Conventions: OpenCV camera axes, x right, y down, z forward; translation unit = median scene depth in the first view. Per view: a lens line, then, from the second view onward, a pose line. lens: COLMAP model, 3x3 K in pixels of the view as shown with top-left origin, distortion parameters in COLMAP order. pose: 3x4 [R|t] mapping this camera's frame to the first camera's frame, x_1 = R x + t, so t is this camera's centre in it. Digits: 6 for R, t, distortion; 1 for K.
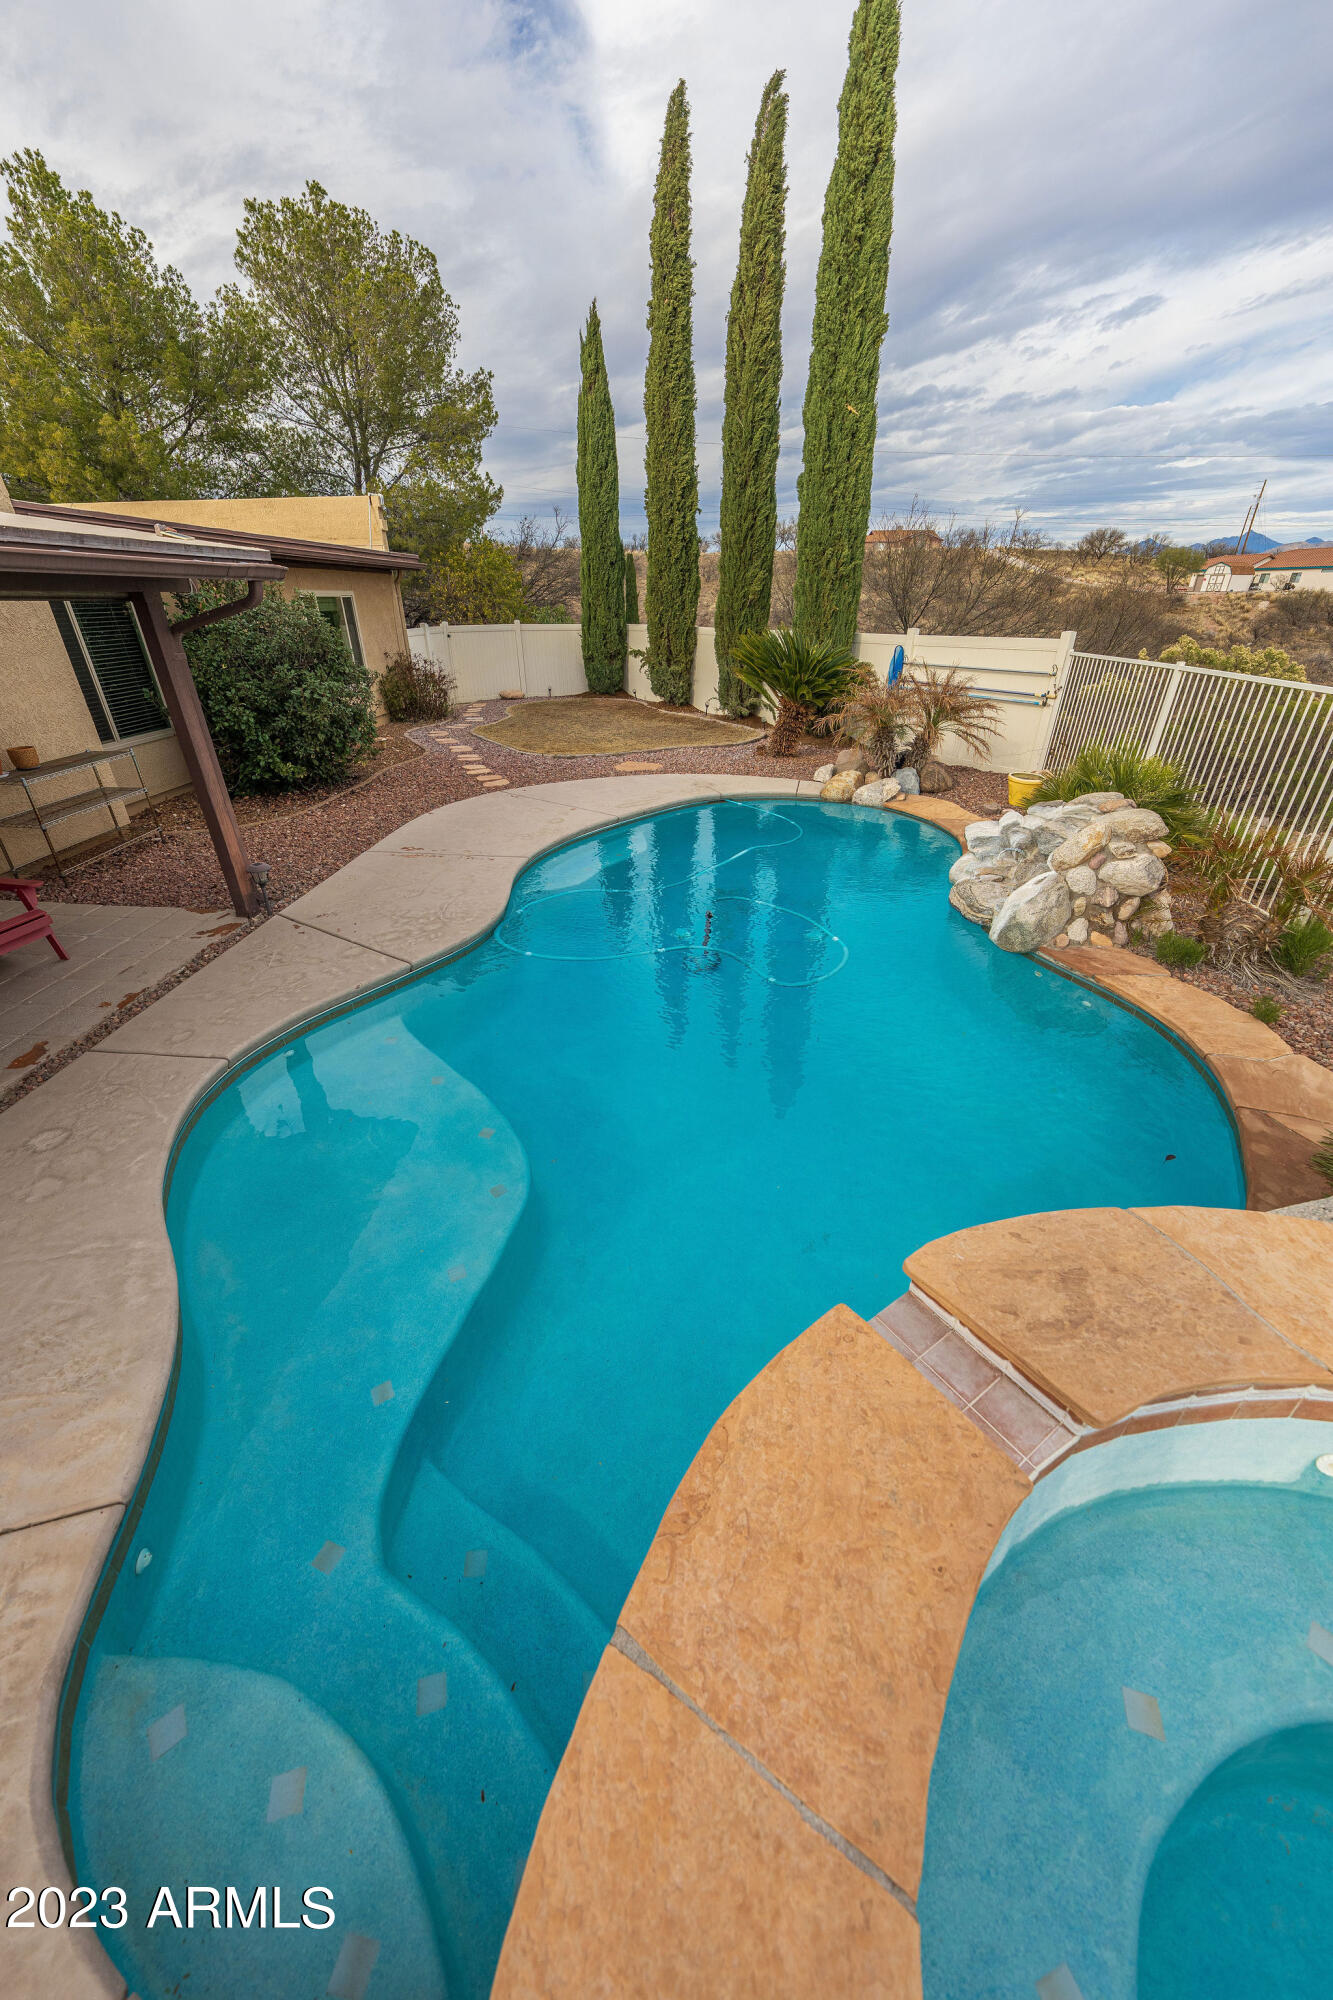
lens RADIAL K [[708.2, 0, 656.8], [0, 708.2, 992.6], [0, 0, 1]] dist [0.003573, 0.000594]
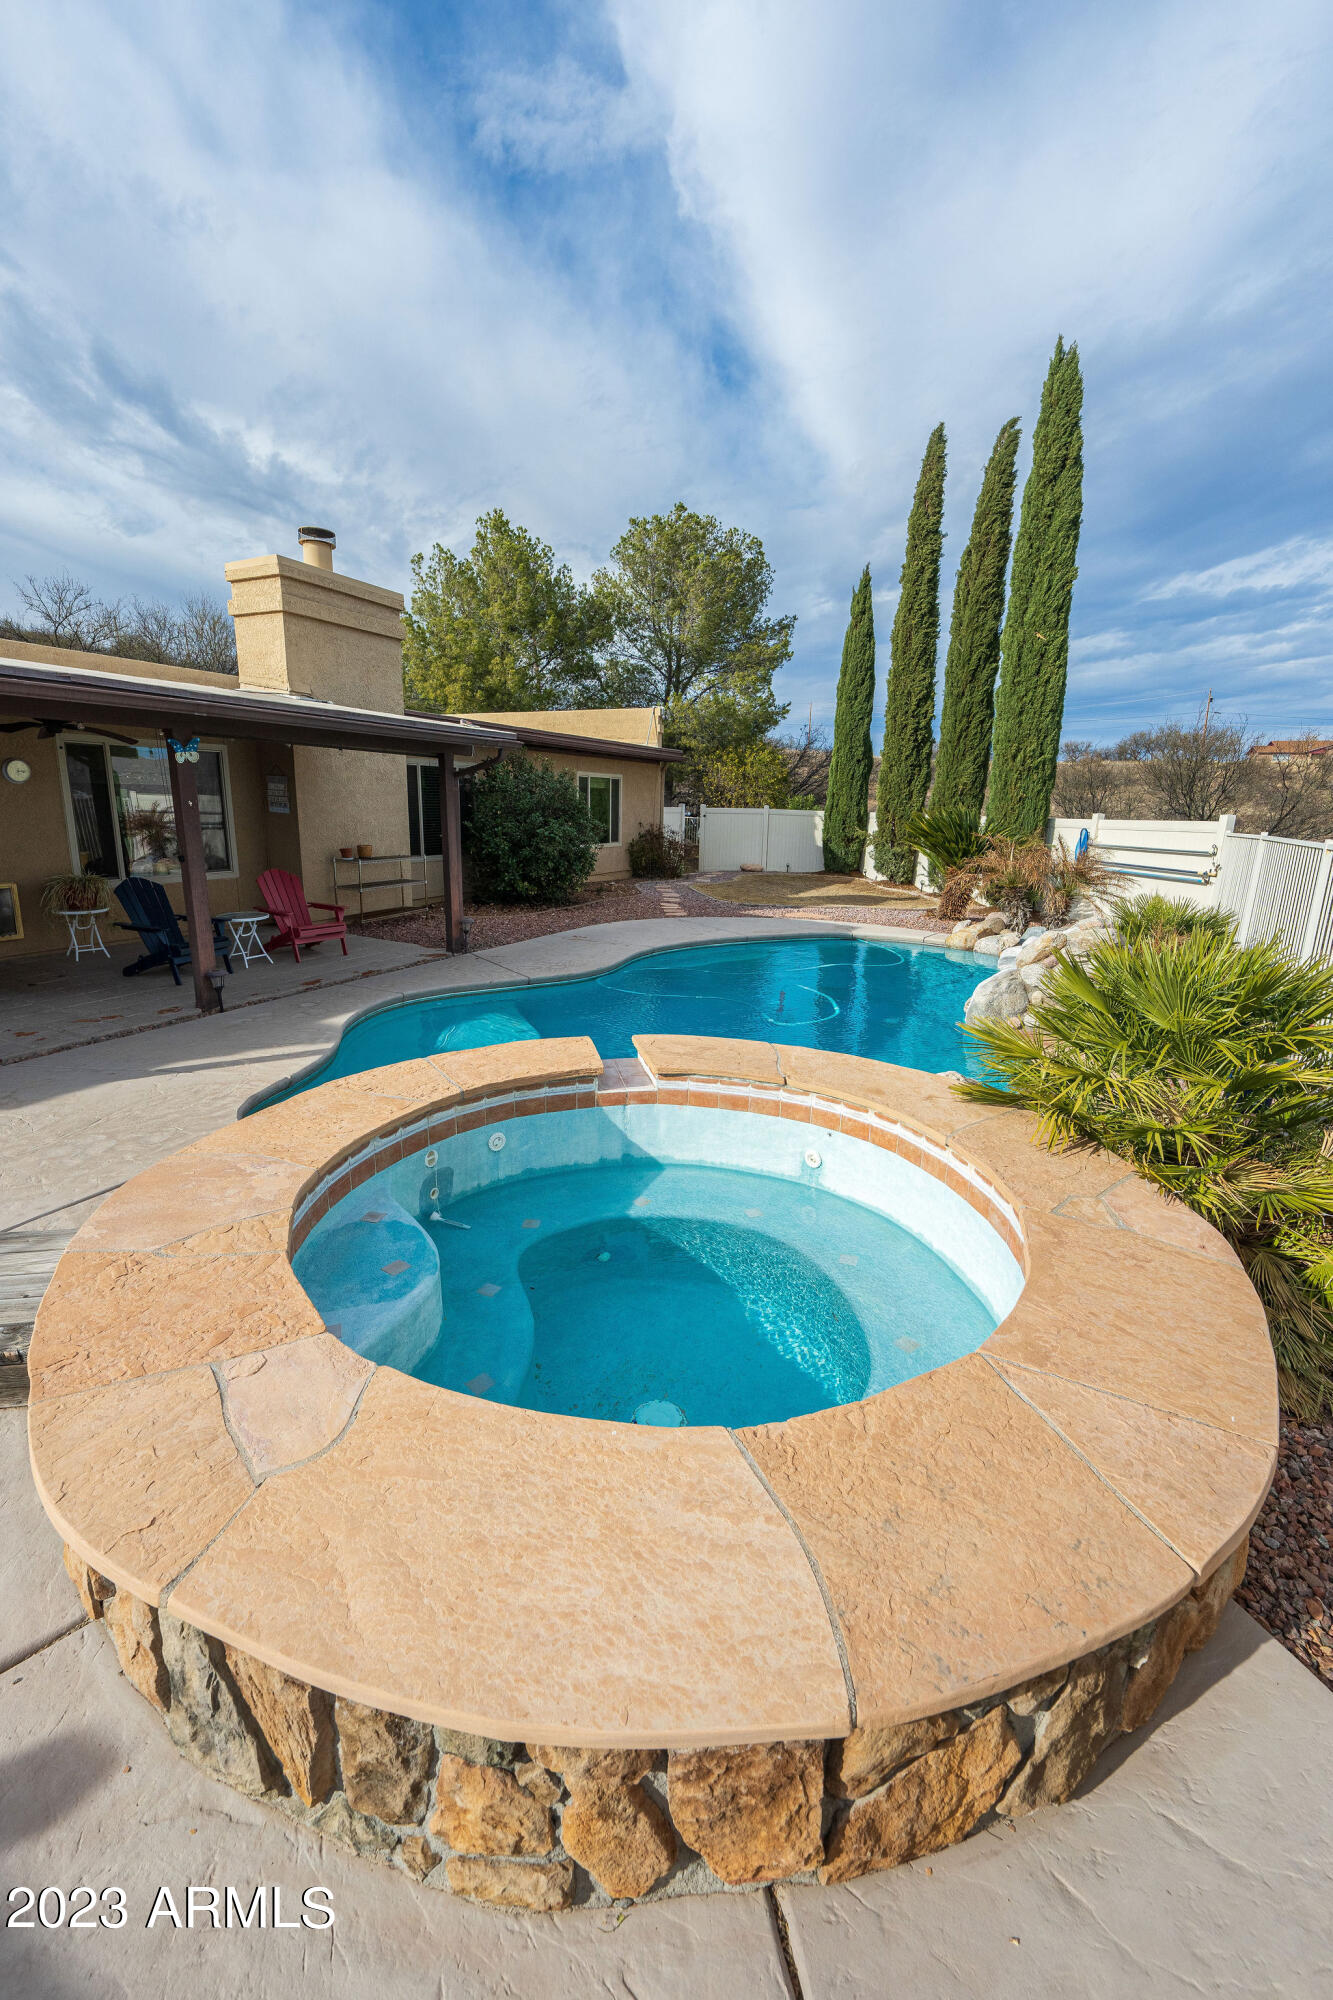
lens RADIAL K [[827.6, 0, 644.0], [0, 827.6, 998.4], [0, 0, 1]] dist [-0.001022, 0.000654]
pose [[0.920249, 0.121710, -0.371925, 0.207599], [-0.218220, 0.948520, -0.229543, 0.136925], [0.324841, 0.292398, 0.899434, -0.182393]]
